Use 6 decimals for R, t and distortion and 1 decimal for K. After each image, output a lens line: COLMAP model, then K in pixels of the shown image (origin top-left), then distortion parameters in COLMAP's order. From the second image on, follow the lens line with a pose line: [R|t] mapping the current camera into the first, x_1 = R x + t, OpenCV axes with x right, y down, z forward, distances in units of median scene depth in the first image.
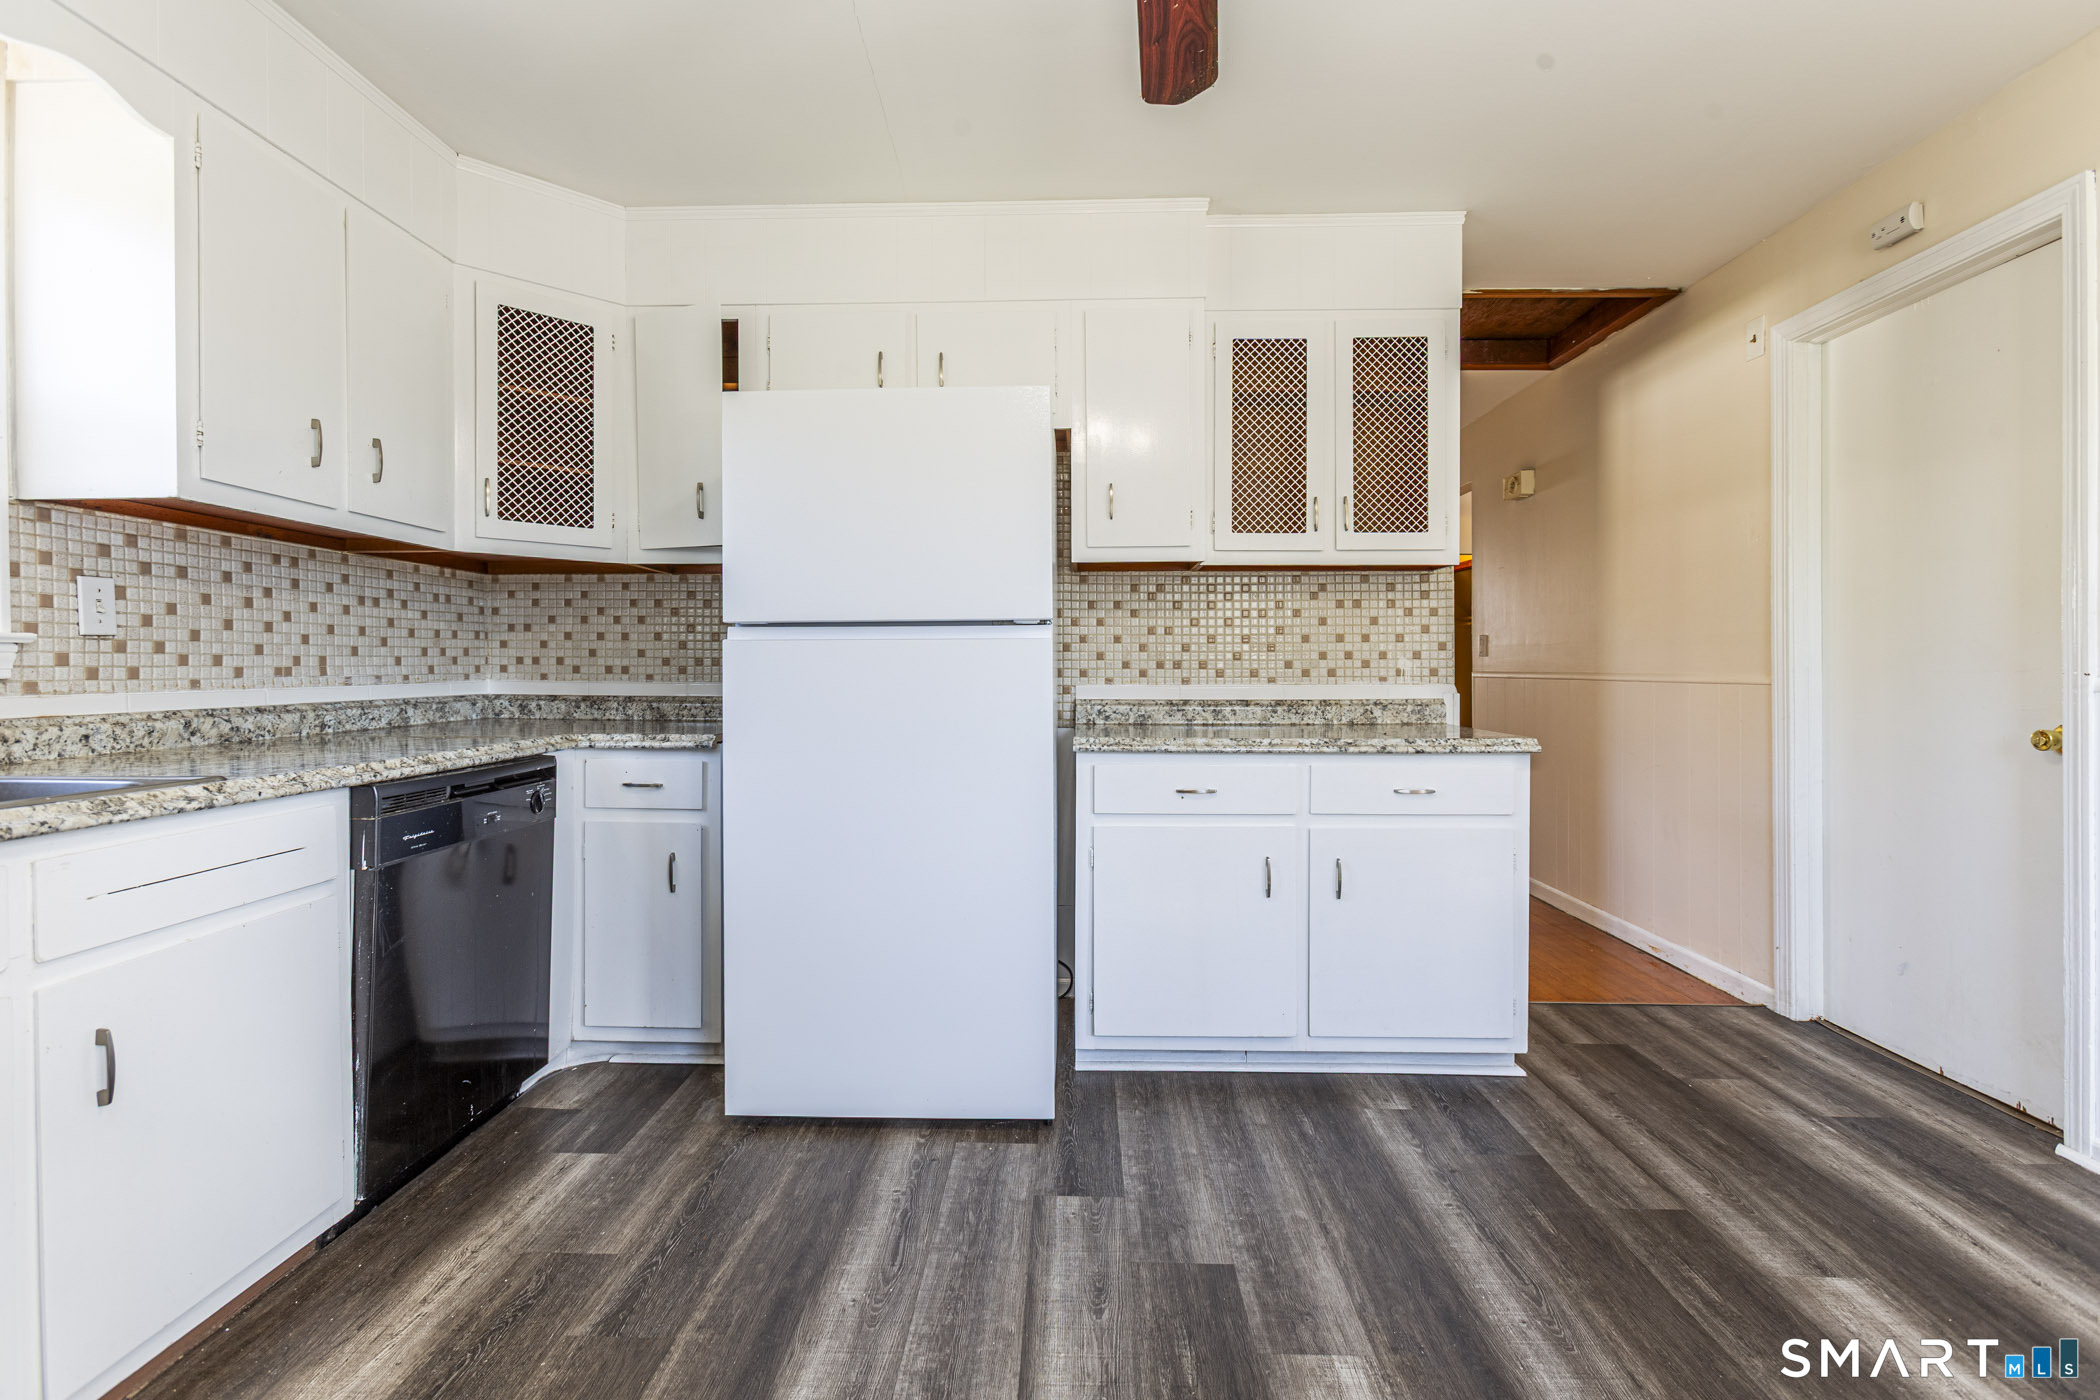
lens RADIAL K [[959.7, 0, 1021.7], [0, 959.7, 672.6], [0, 0, 1]] dist [-0.017818, 0.011286]
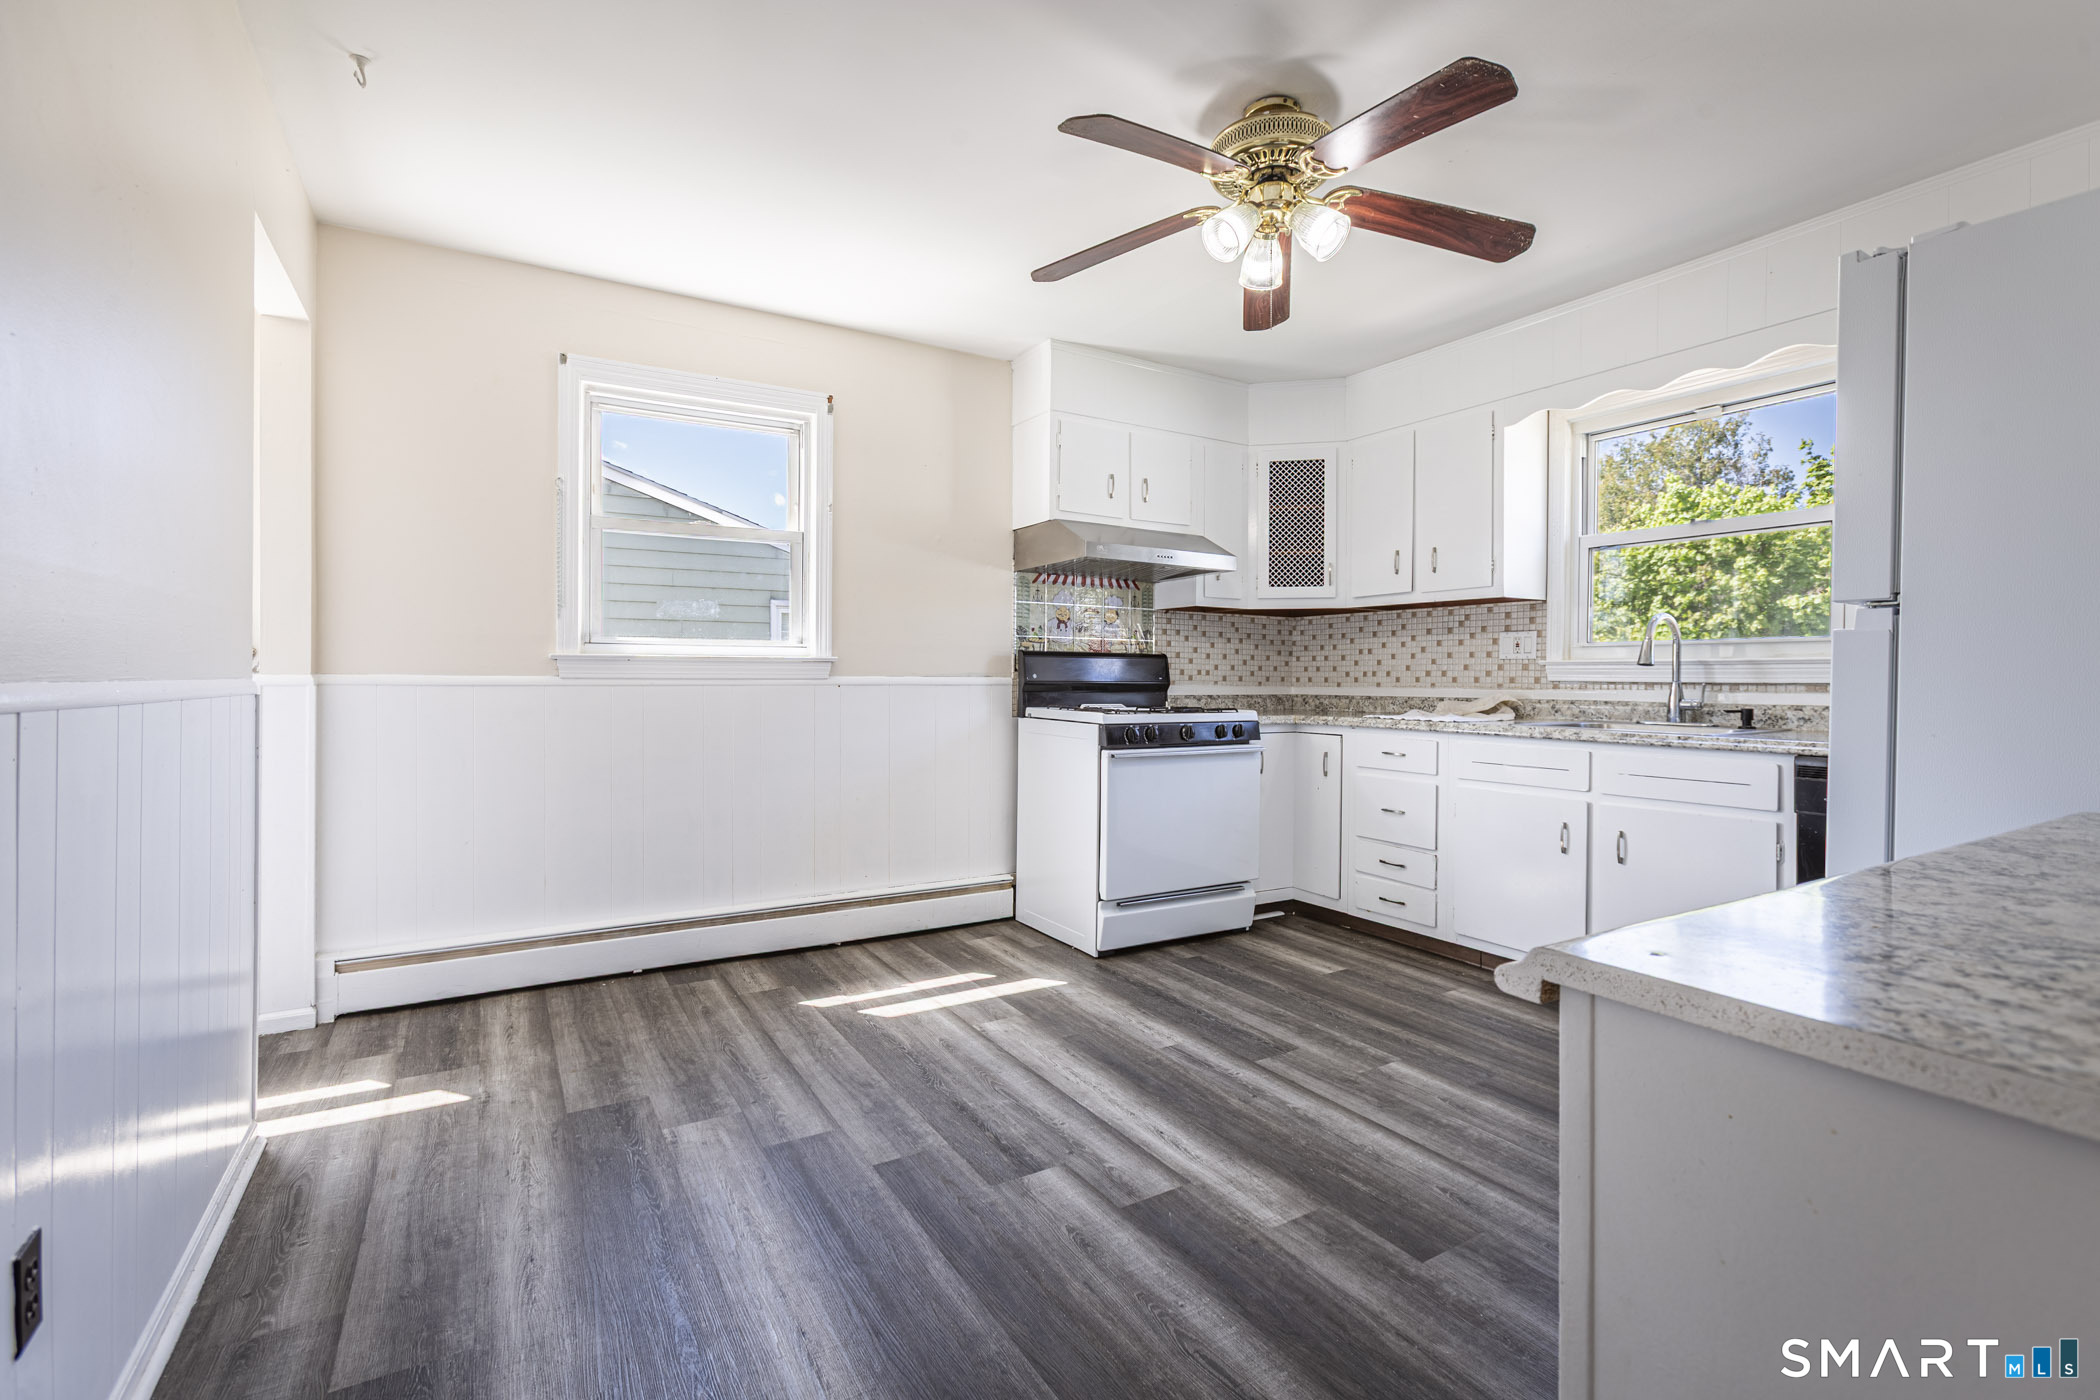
lens RADIAL K [[942.6, 0, 1031.8], [0, 942.6, 693.4], [0, 0, 1]] dist [0.010330, 0.006390]
pose [[-0.843379, 0.004767, -0.537298, 0.845512], [-0.006484, 0.999798, 0.019048, 0.001298], [0.537280, 0.019549, -0.843177, 1.232072]]
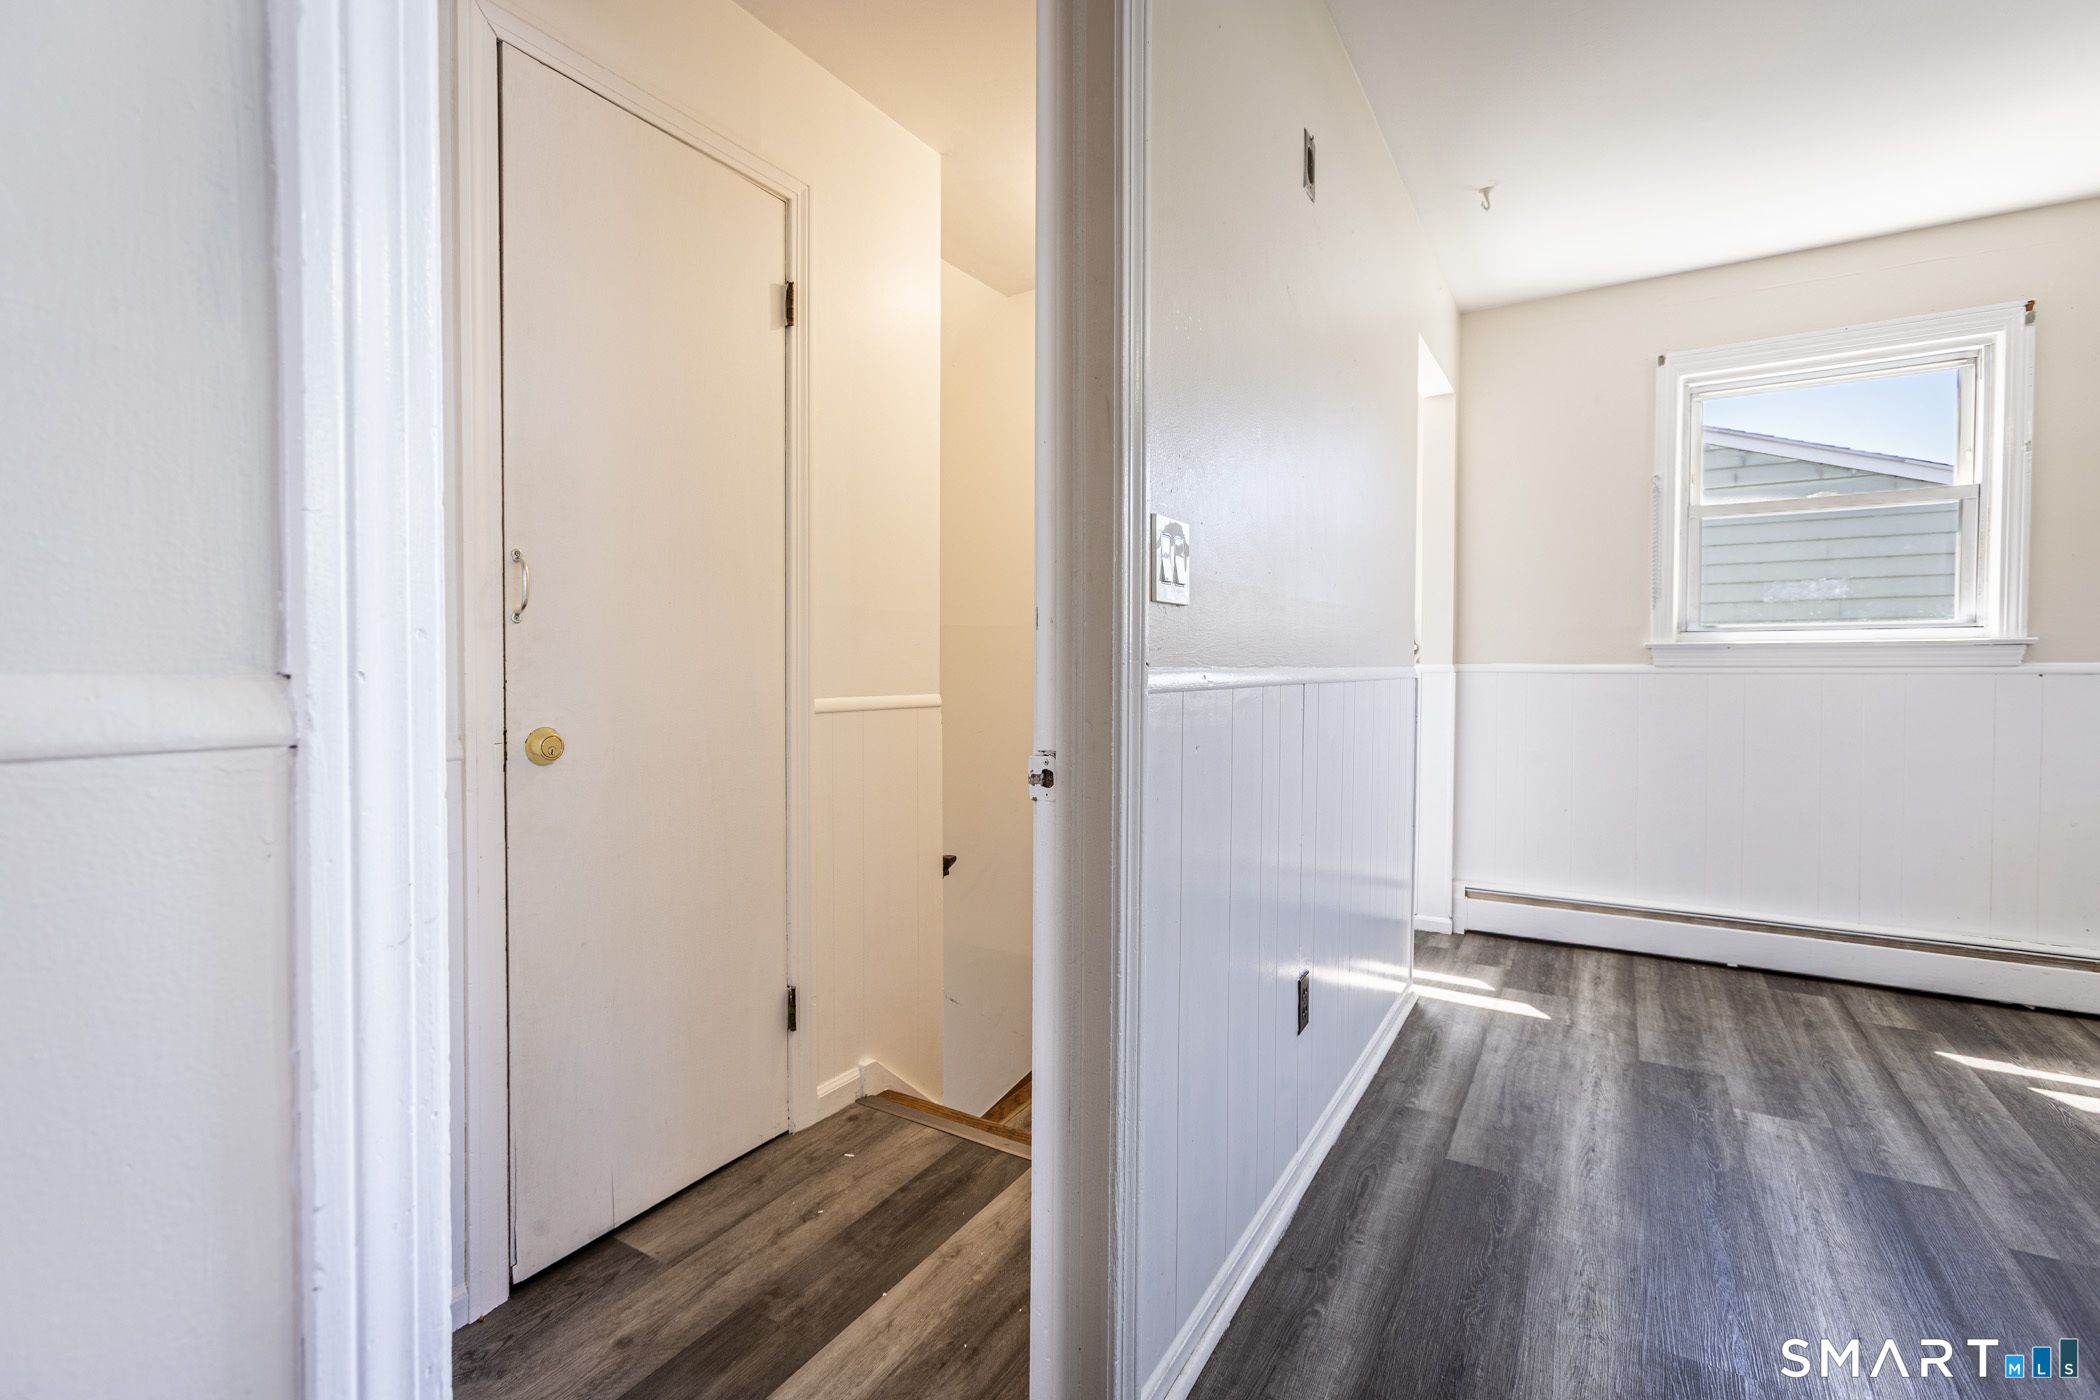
lens RADIAL K [[932.4, 0, 1035.4], [0, 932.4, 663.9], [0, 0, 1]] dist [-0.013879, 0.005080]
pose [[-0.870035, 0.000332, 0.492990, 0.802720], [0.001677, 0.999996, 0.002286, 0.001038], [-0.492988, 0.002816, -0.870032, 1.424914]]
